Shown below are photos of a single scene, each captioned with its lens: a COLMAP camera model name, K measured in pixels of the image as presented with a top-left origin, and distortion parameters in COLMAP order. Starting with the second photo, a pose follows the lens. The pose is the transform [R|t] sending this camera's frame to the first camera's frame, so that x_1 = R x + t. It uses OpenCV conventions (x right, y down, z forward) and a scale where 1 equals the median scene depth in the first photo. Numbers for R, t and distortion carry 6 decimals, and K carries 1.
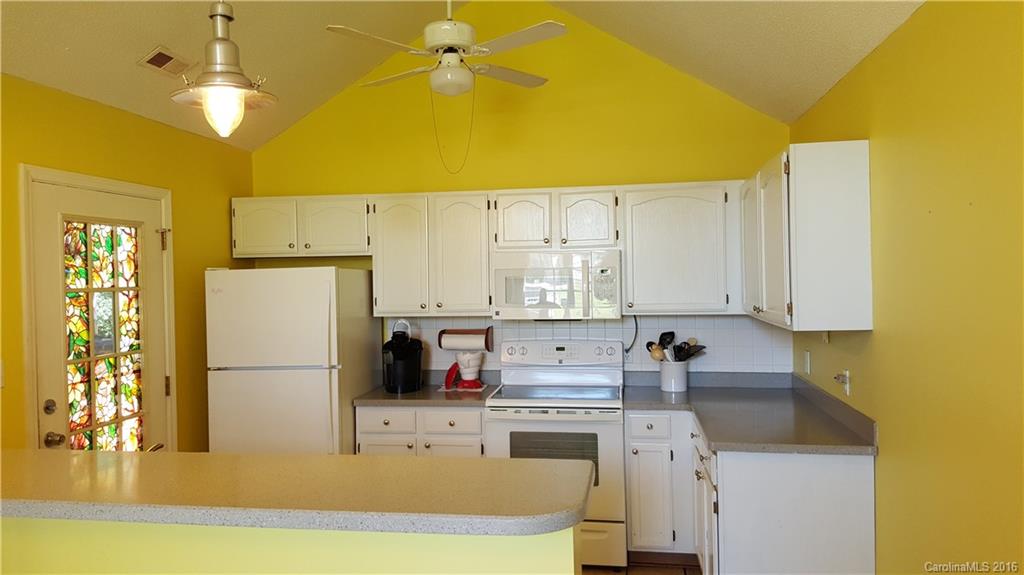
lens RADIAL K [[755.7, 0, 512.0], [0, 755.7, 287.5], [0, 0, 1]] dist [0.136744, -0.206278]
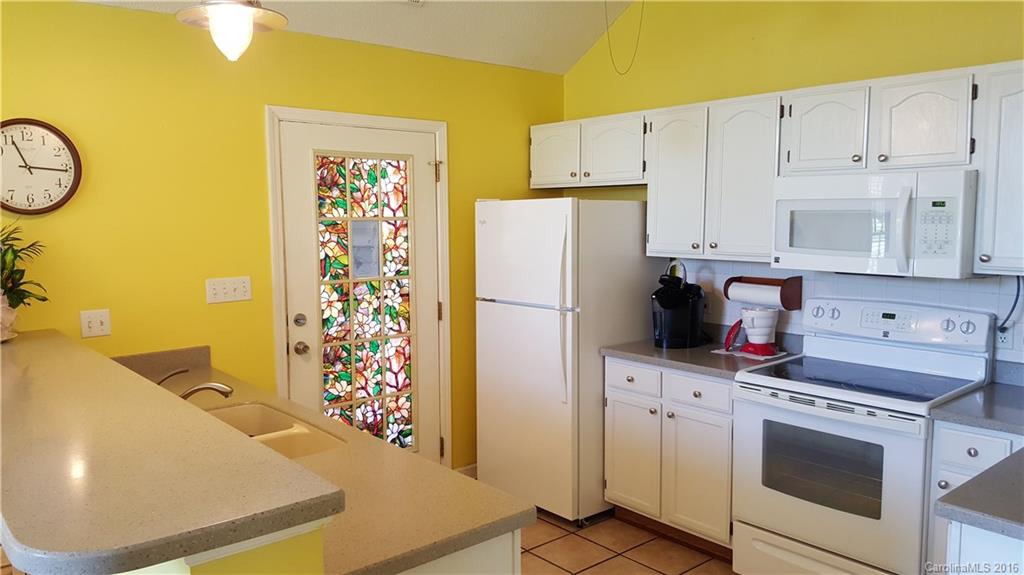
lens RADIAL K [[755.7, 0, 512.0], [0, 755.7, 287.5], [0, 0, 1]] dist [0.136744, -0.206278]
pose [[0.753226, 0.078880, -0.653014, 0.322026], [-0.017856, 0.994870, 0.099578, -0.010710], [0.657519, -0.063344, 0.750771, 0.303077]]
